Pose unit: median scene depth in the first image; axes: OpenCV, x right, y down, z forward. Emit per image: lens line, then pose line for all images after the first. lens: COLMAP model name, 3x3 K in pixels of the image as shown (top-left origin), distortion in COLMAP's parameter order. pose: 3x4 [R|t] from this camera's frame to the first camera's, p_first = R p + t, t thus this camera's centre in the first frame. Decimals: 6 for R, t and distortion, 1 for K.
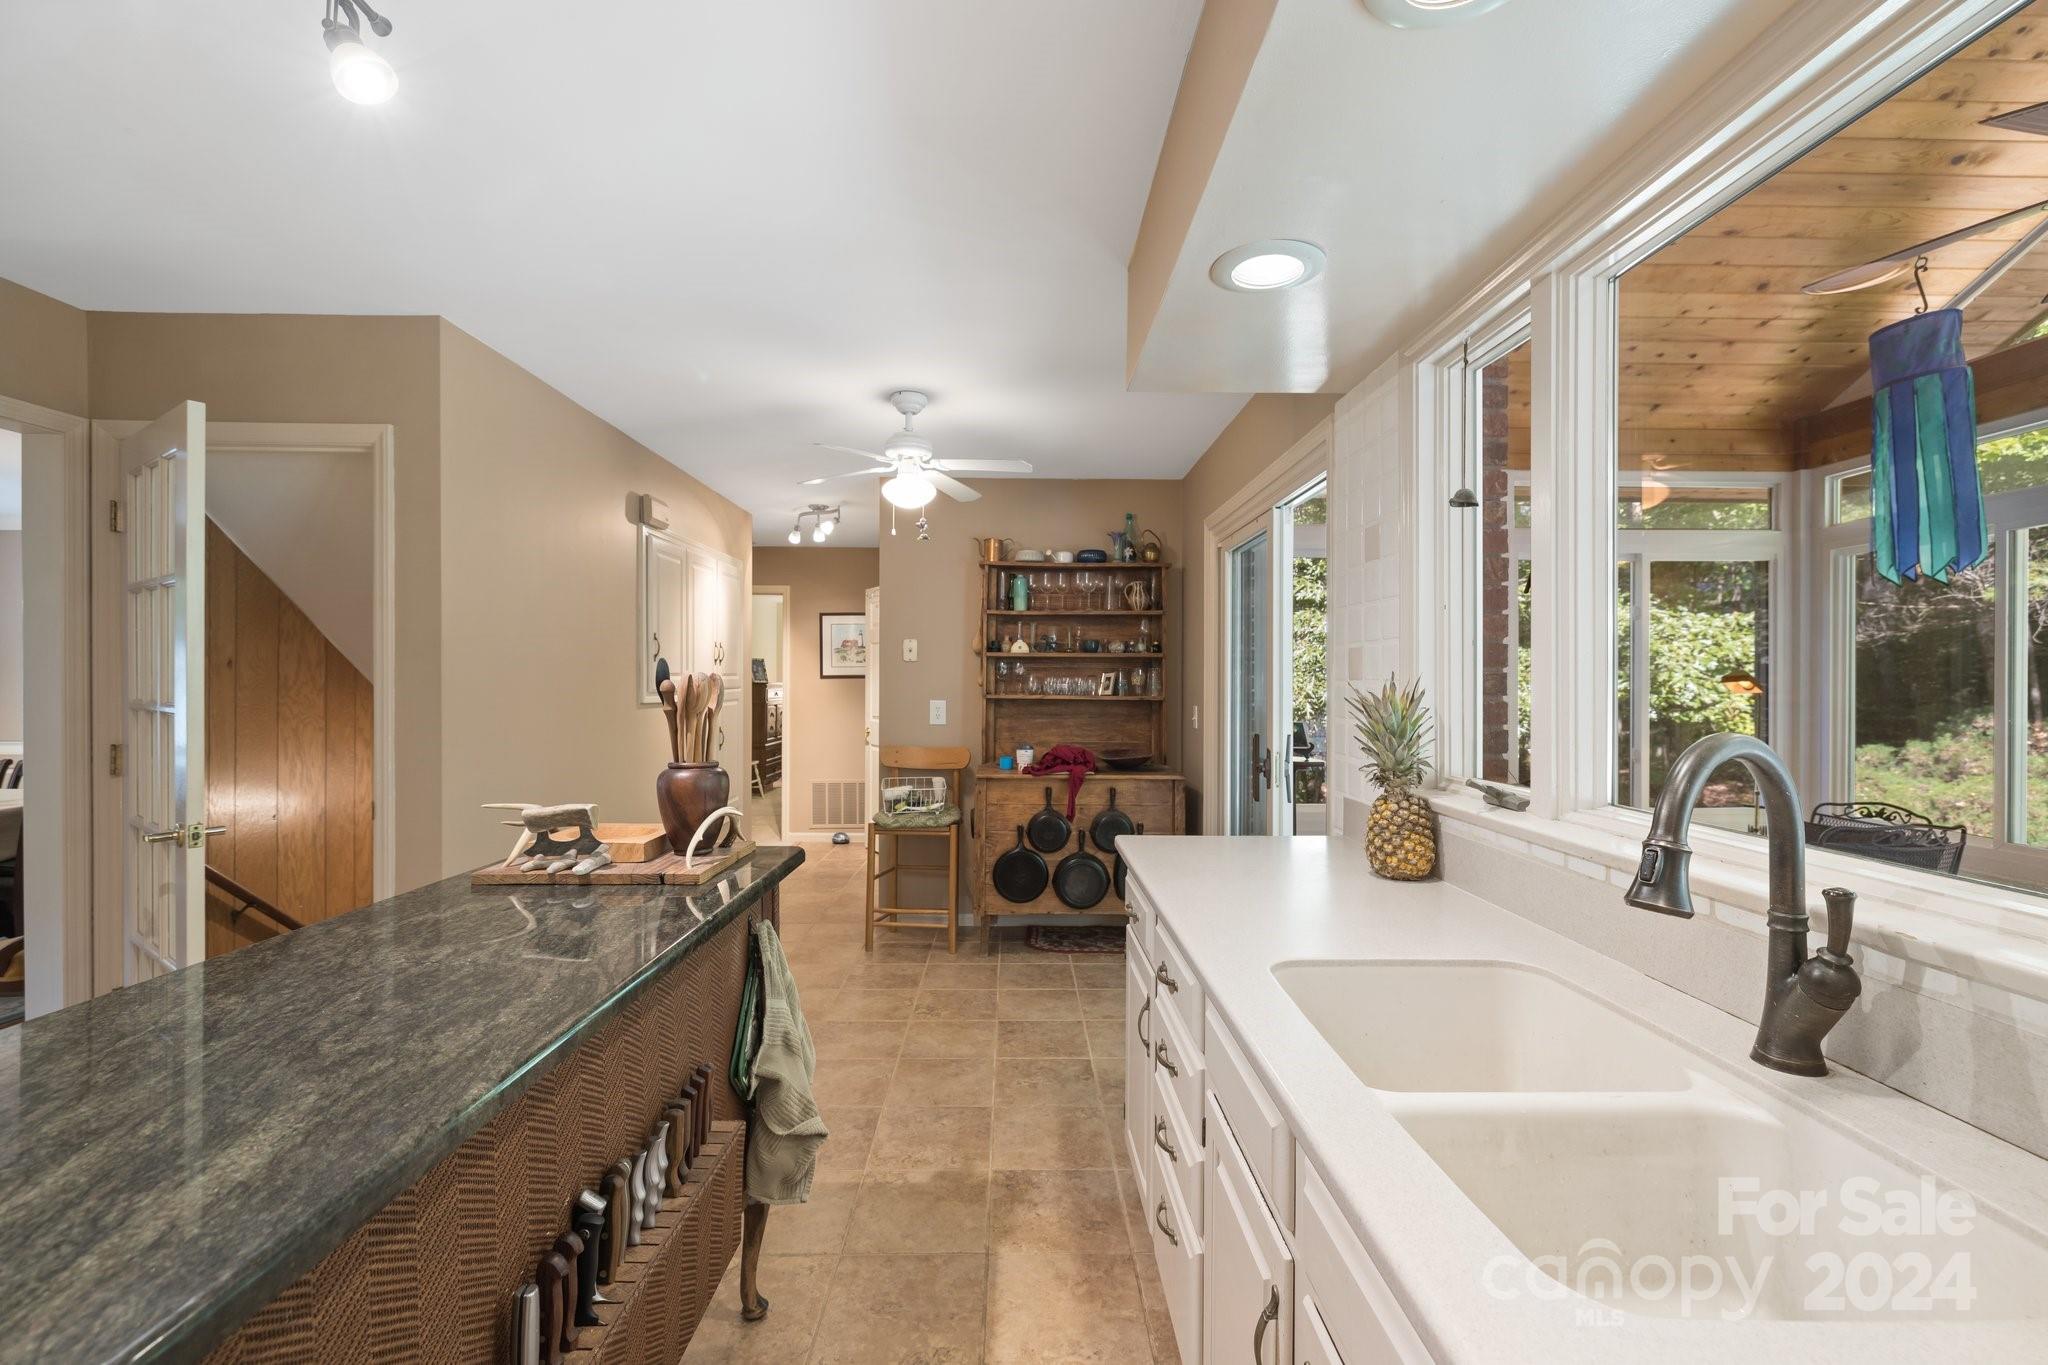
lens RADIAL K [[858.6, 0, 1027.9], [0, 858.6, 680.3], [0, 0, 1]] dist [0.009130, 0.000133]
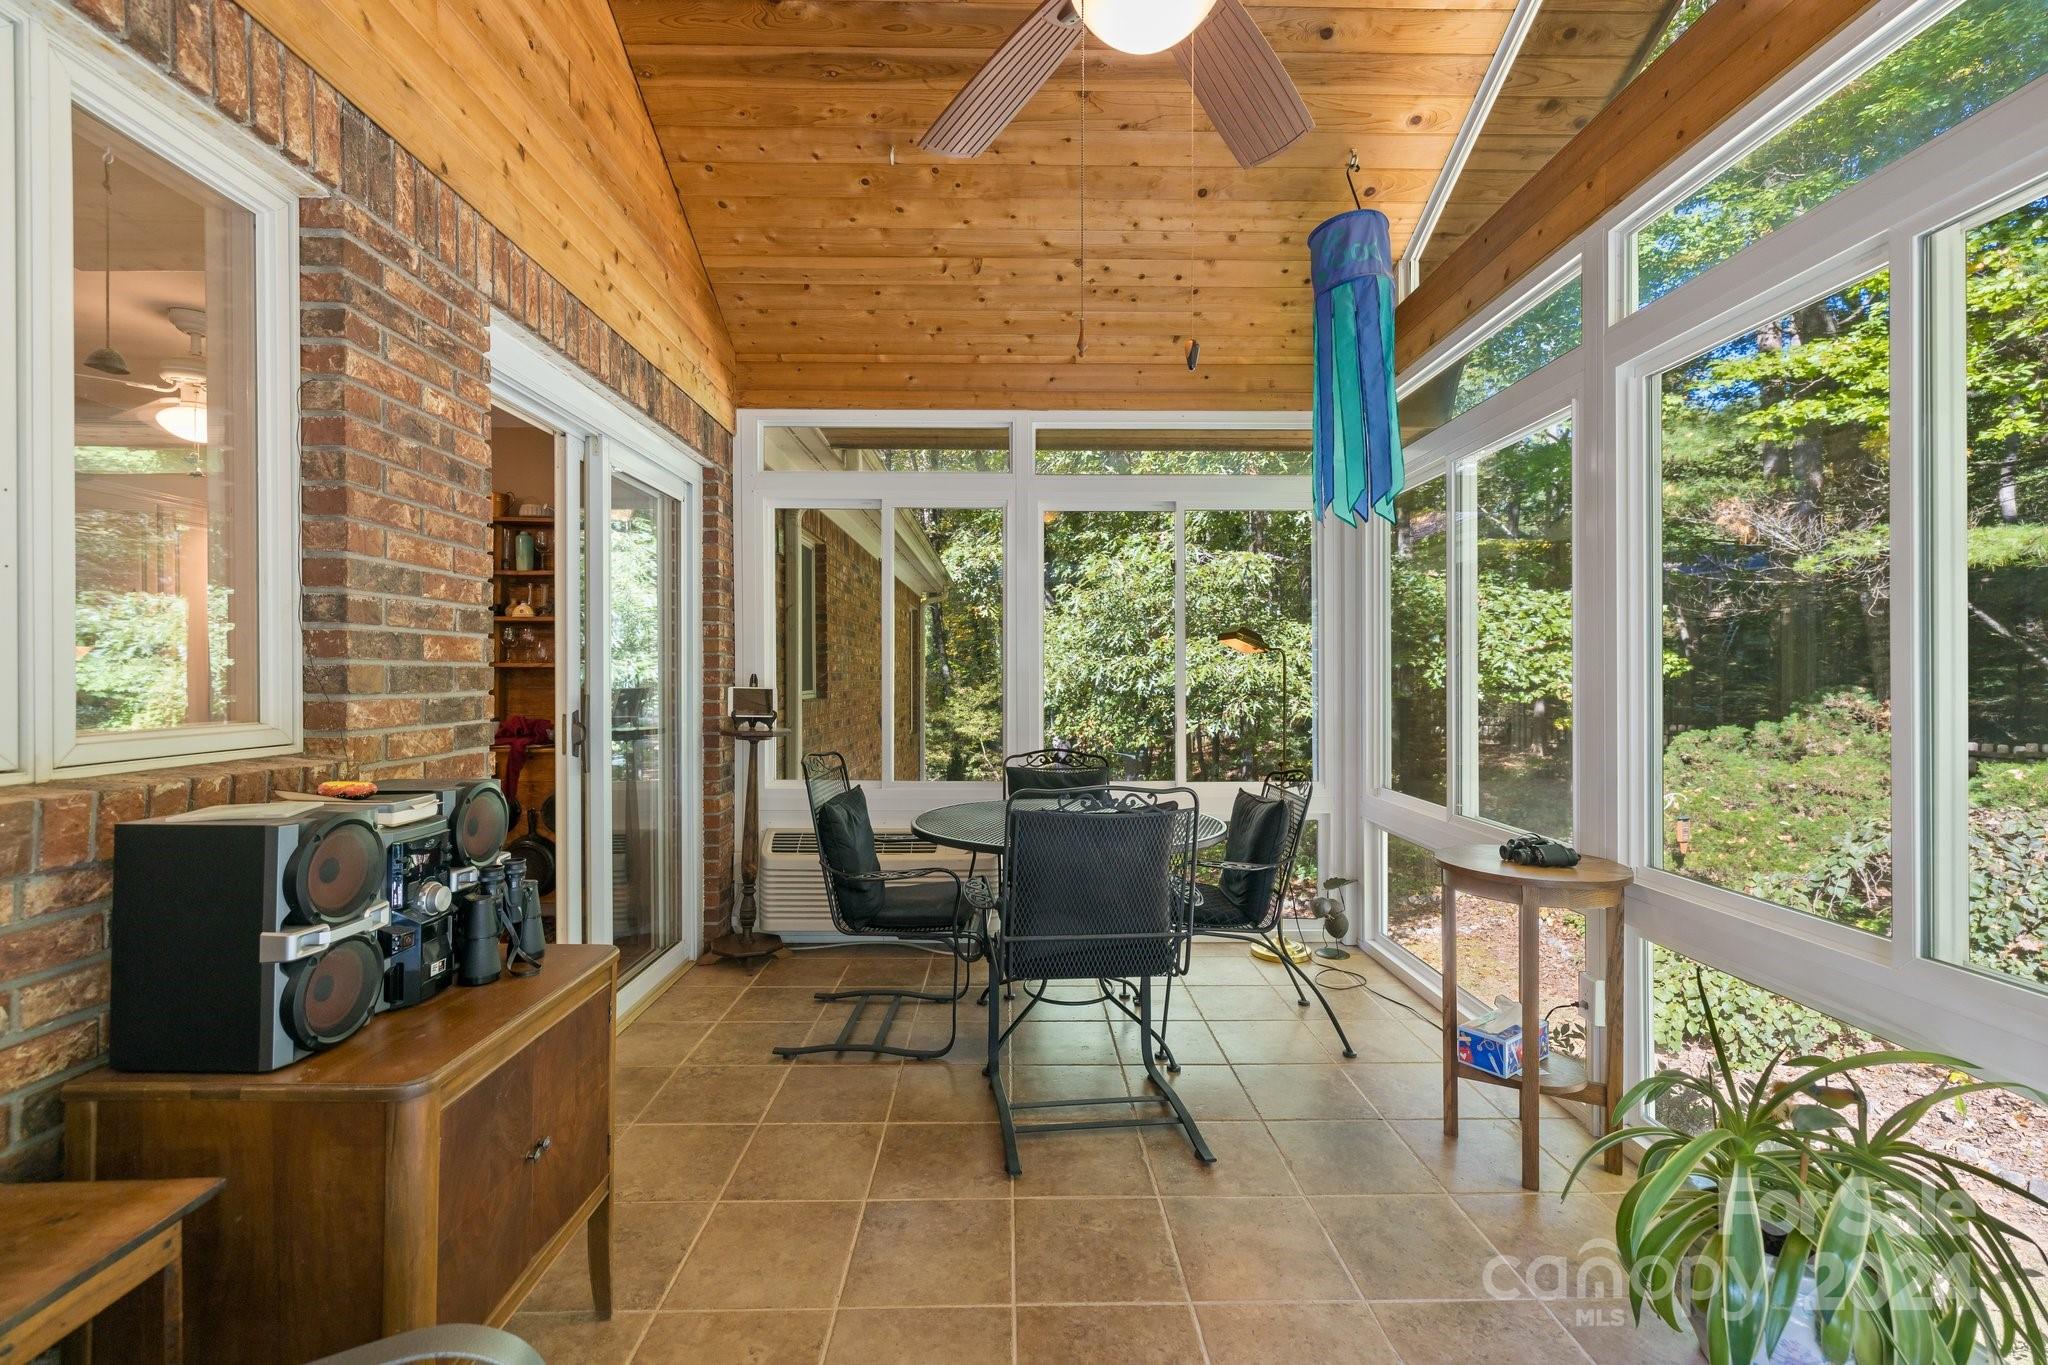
lens RADIAL K [[858.6, 0, 1027.3], [0, 858.6, 682.7], [0, 0, 1]] dist [0.009130, 0.000133]
pose [[0.999985, -0.005087, -0.002226, 0.561372], [0.005111, 0.999927, 0.010994, 0.032471], [0.002170, -0.011005, 0.999937, 0.092527]]
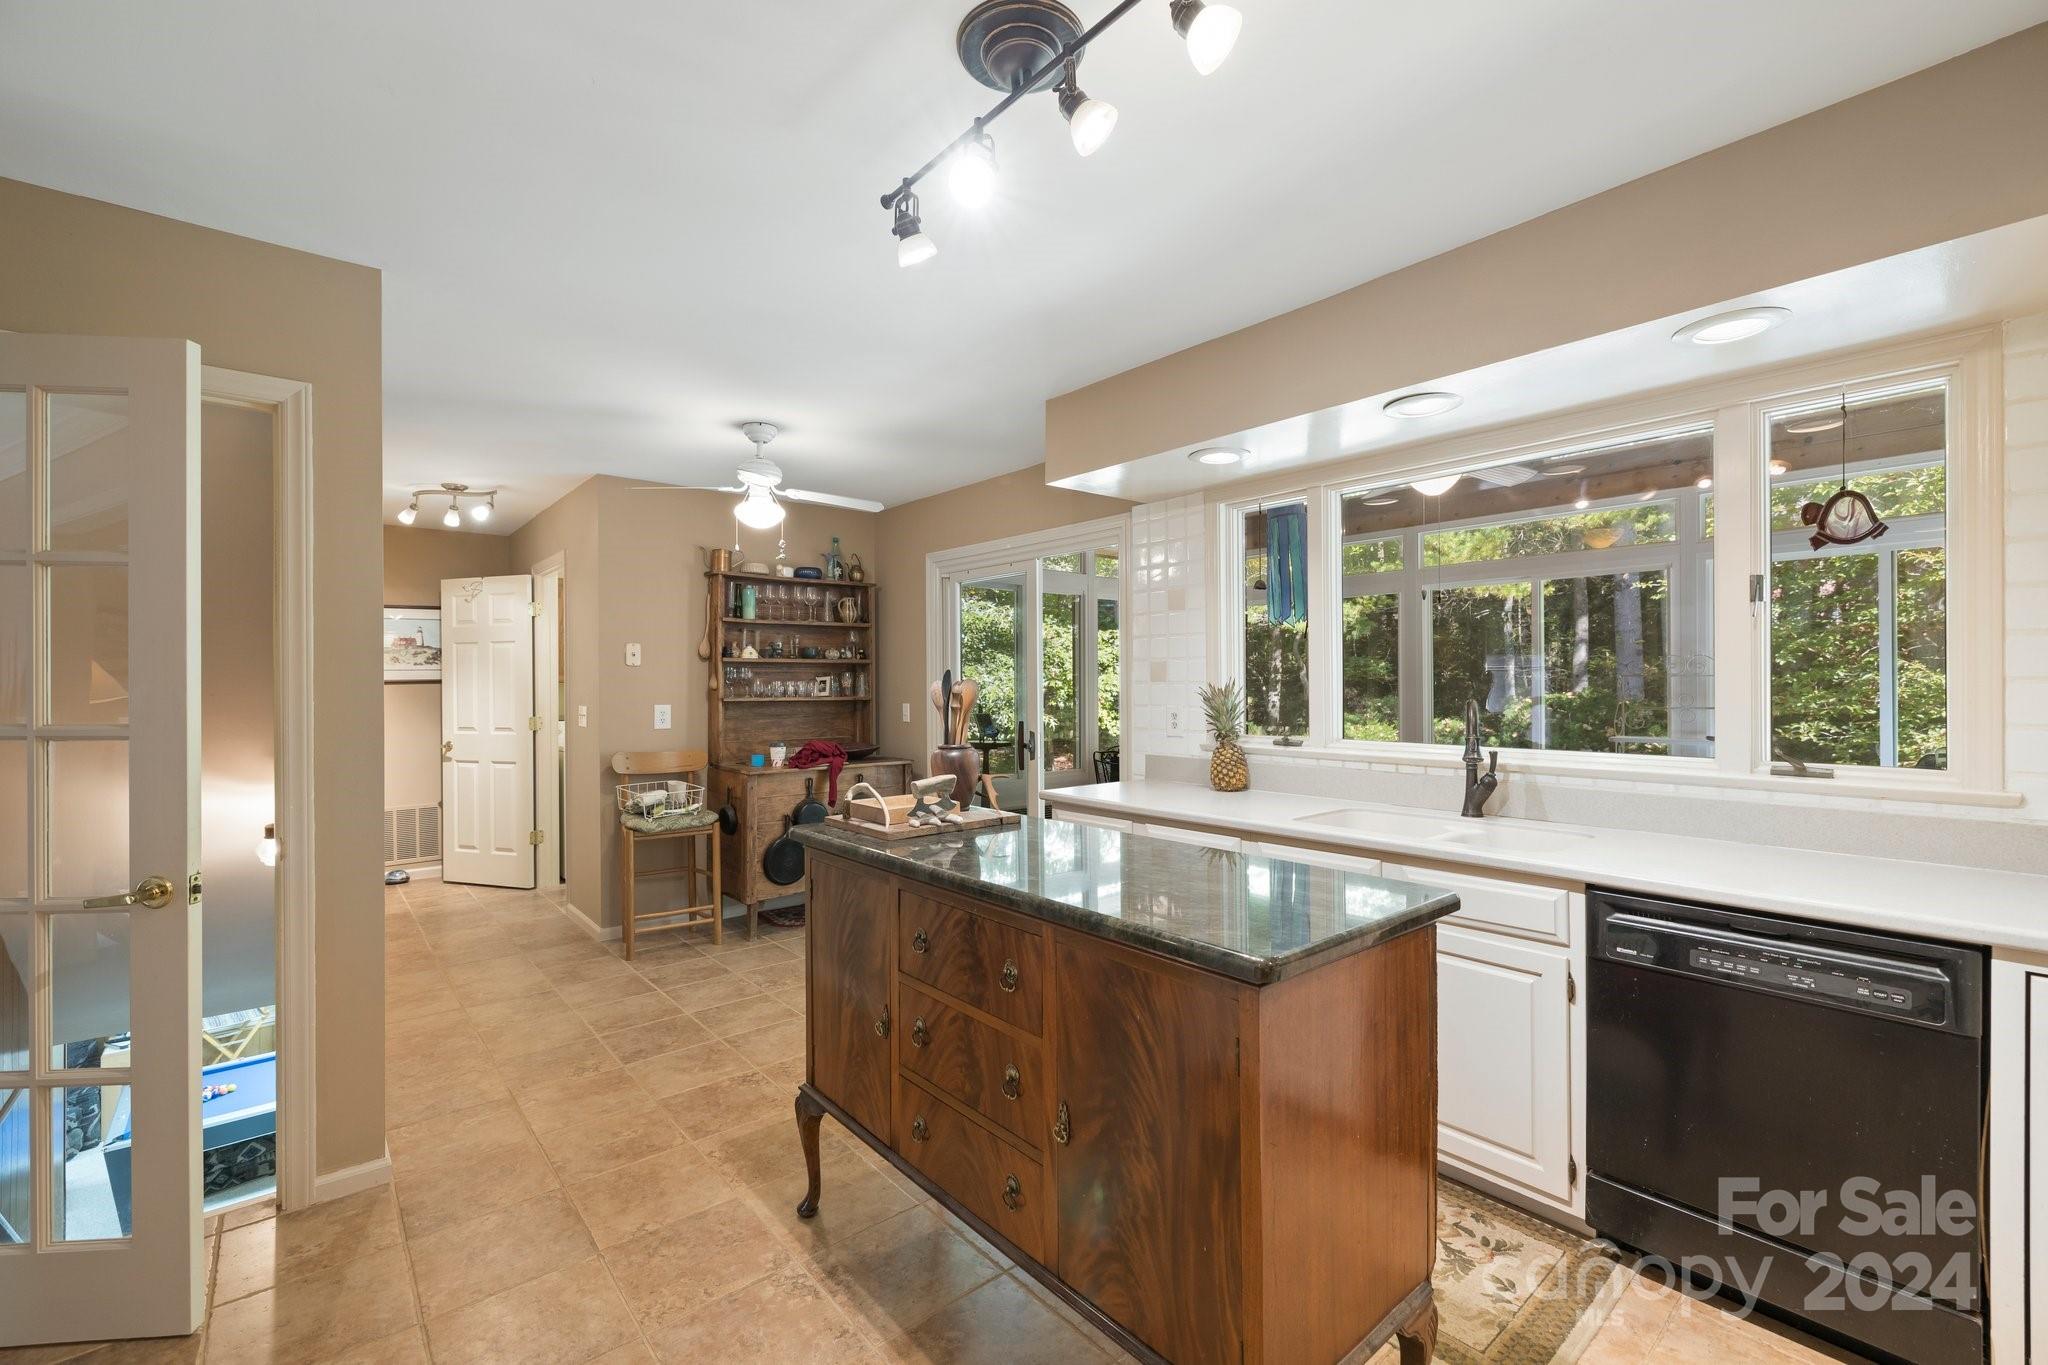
lens RADIAL K [[858.6, 0, 1027.6], [0, 858.6, 677.5], [0, 0, 1]] dist [0.009130, 0.000133]
pose [[0.771194, -0.004270, 0.636586, -0.453269], [0.007827, 0.999966, -0.002775, -0.002466], [-0.636552, 0.007122, 0.771201, -0.050681]]
